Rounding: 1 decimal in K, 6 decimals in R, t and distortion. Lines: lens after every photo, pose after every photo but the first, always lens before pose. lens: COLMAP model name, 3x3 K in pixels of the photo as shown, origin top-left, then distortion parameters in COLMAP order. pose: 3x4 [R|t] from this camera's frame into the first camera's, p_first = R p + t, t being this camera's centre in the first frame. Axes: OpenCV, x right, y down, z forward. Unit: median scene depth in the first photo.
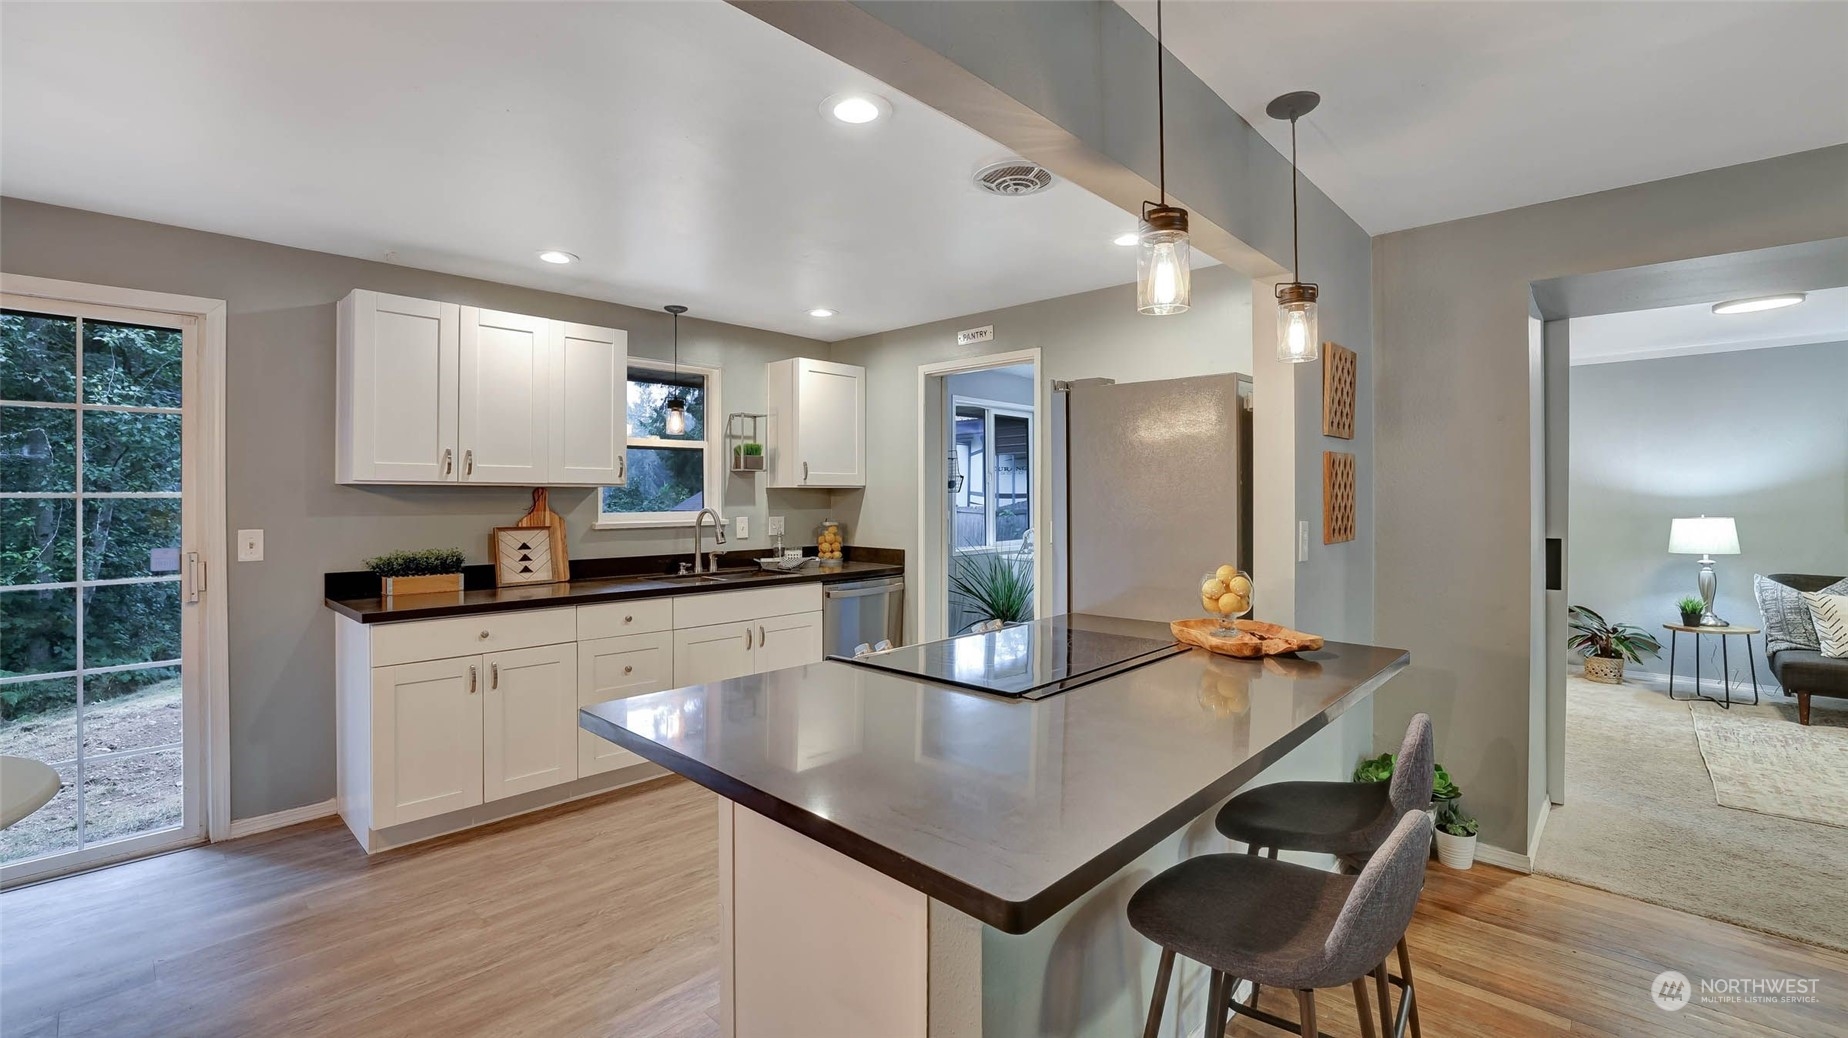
lens RADIAL K [[798.2, 0, 916.5], [0, 798.2, 501.3], [0, 0, 1]] dist [-0.043218, 0.016613]
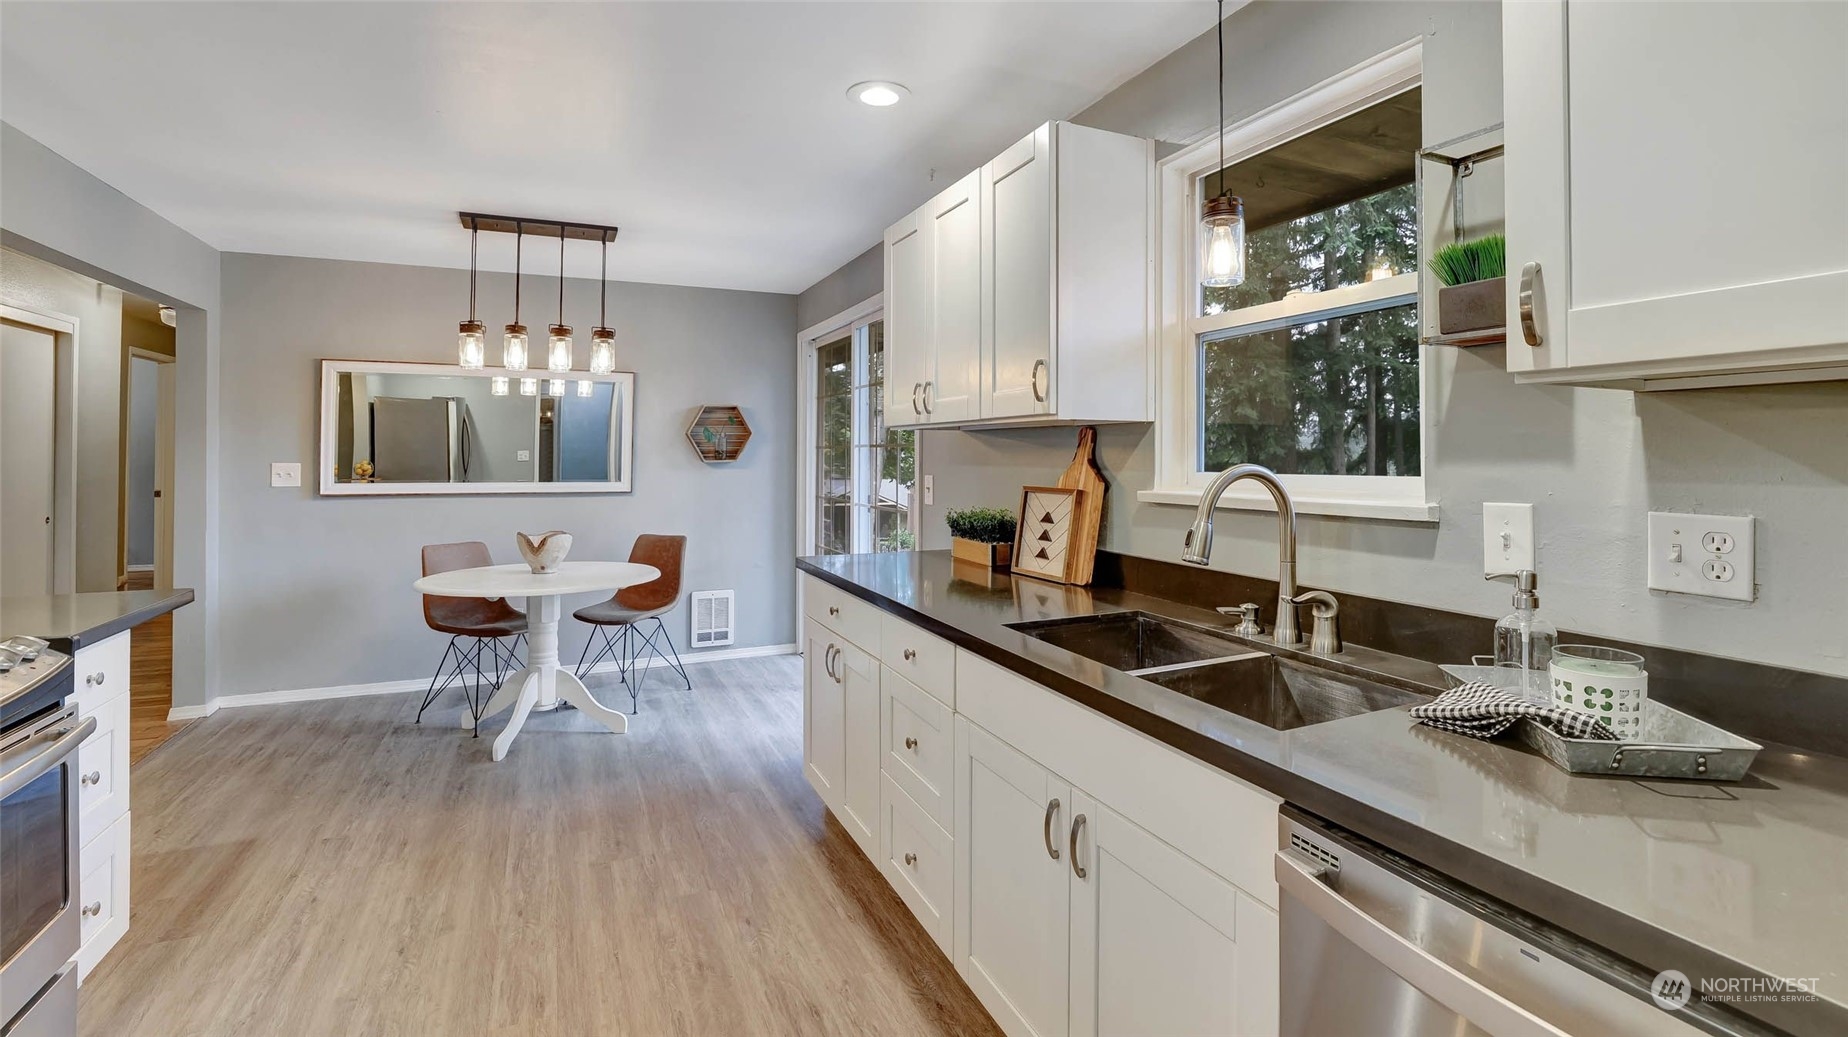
lens RADIAL K [[814.7, 0, 924.0], [0, 814.7, 453.5], [0, 0, 1]] dist [-0.036449, 0.000071]
pose [[-0.386543, -0.002054, -0.922269, 0.201239], [-0.006512, 0.999979, 0.000503, 0.005980], [0.922249, 0.006200, -0.386548, 1.495107]]
